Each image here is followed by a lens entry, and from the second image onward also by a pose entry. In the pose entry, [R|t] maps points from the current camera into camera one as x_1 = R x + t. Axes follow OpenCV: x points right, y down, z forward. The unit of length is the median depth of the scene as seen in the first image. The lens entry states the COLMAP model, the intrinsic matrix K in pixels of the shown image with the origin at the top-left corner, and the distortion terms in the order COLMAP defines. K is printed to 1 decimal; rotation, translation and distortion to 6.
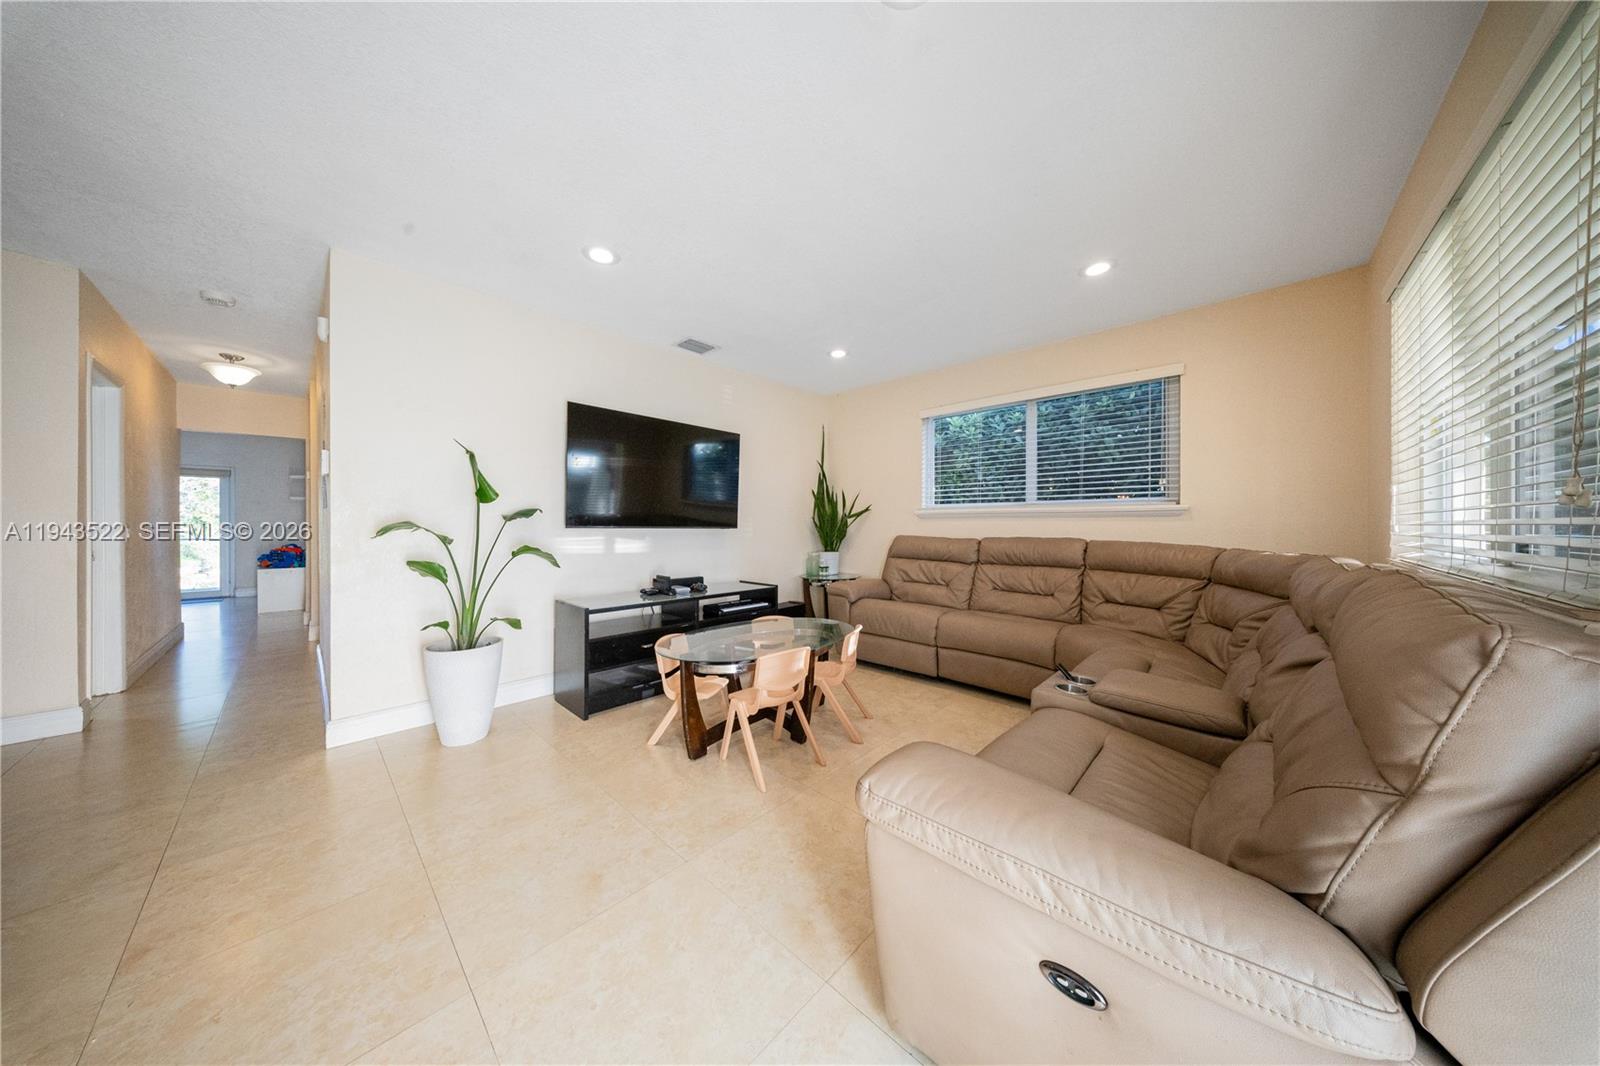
lens RADIAL K [[471.9, 0, 797.6], [0, 471.9, 524.5], [0, 0, 1]] dist [-0.001939, -0.000062]
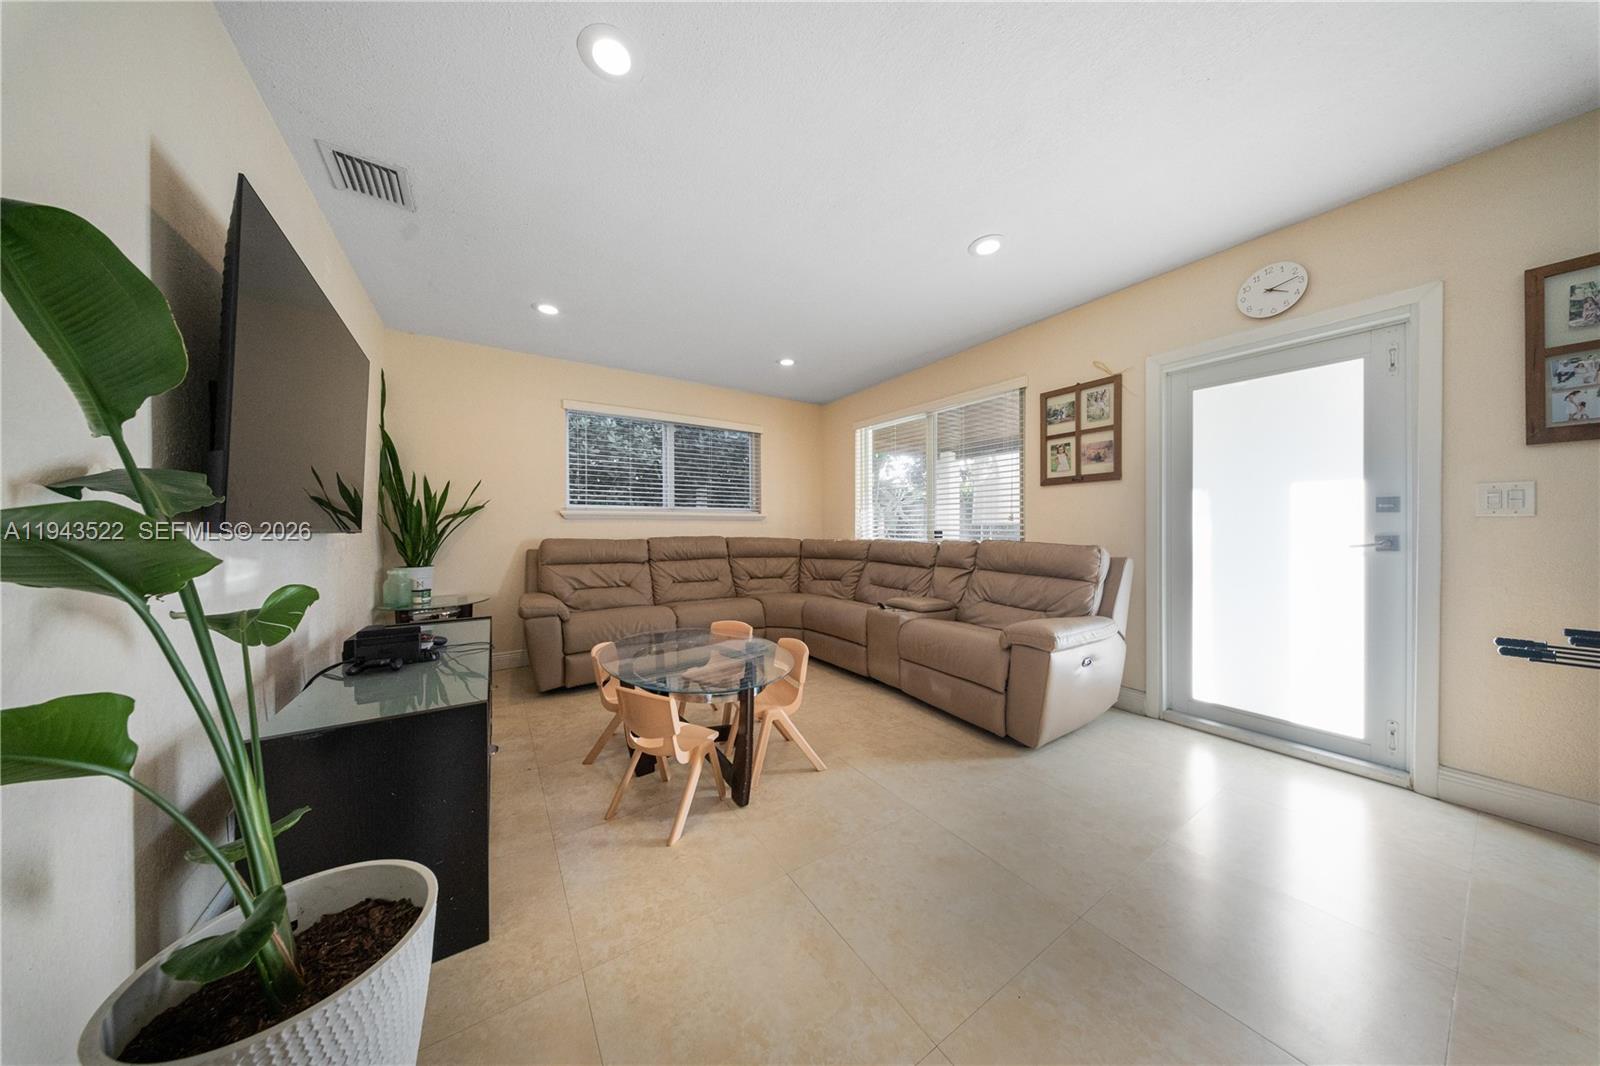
lens RADIAL K [[471.9, 0, 800.6], [0, 471.9, 526.6], [0, 0, 1]] dist [-0.001939, -0.000062]
pose [[0.219510, 0.000939, 0.975610, -0.689254], [0.002922, 0.999994, -0.001620, 0.004796], [-0.975606, 0.003206, 0.219506, 0.486629]]
